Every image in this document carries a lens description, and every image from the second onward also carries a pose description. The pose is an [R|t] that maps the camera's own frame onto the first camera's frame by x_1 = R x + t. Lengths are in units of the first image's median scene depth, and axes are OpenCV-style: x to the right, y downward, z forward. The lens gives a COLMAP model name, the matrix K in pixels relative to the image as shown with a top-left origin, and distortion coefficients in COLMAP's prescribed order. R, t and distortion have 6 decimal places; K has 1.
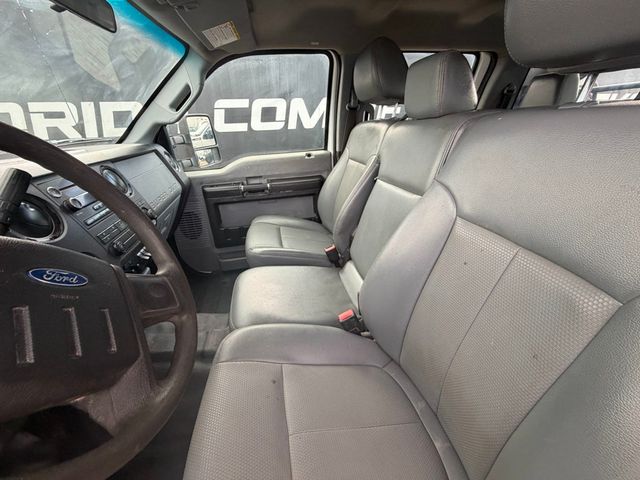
lens RADIAL K [[251.5, 0, 318.7], [0, 251.5, 242.0], [0, 0, 1]] dist [-0.001463, 0.000145]
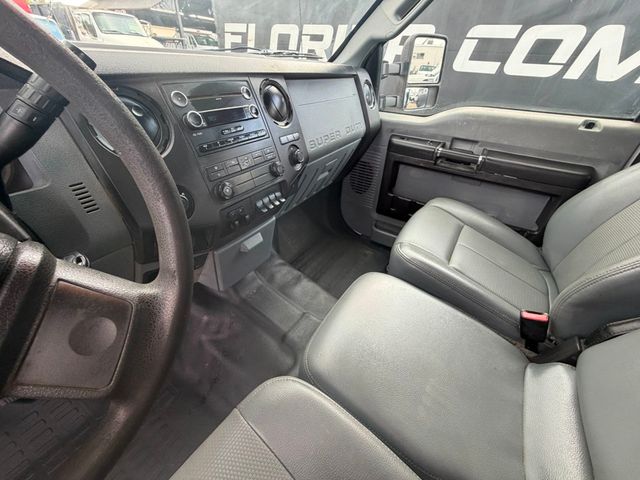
lens RADIAL K [[255.0, 0, 320.5], [0, 255.0, 241.8], [0, 0, 1]] dist [-0.000808, -0.000280]
pose [[0.706880, 0.465663, -0.532427, -0.040646], [-0.369289, 0.884953, 0.283696, -0.066834], [0.603280, -0.003920, 0.797520, 0.220295]]
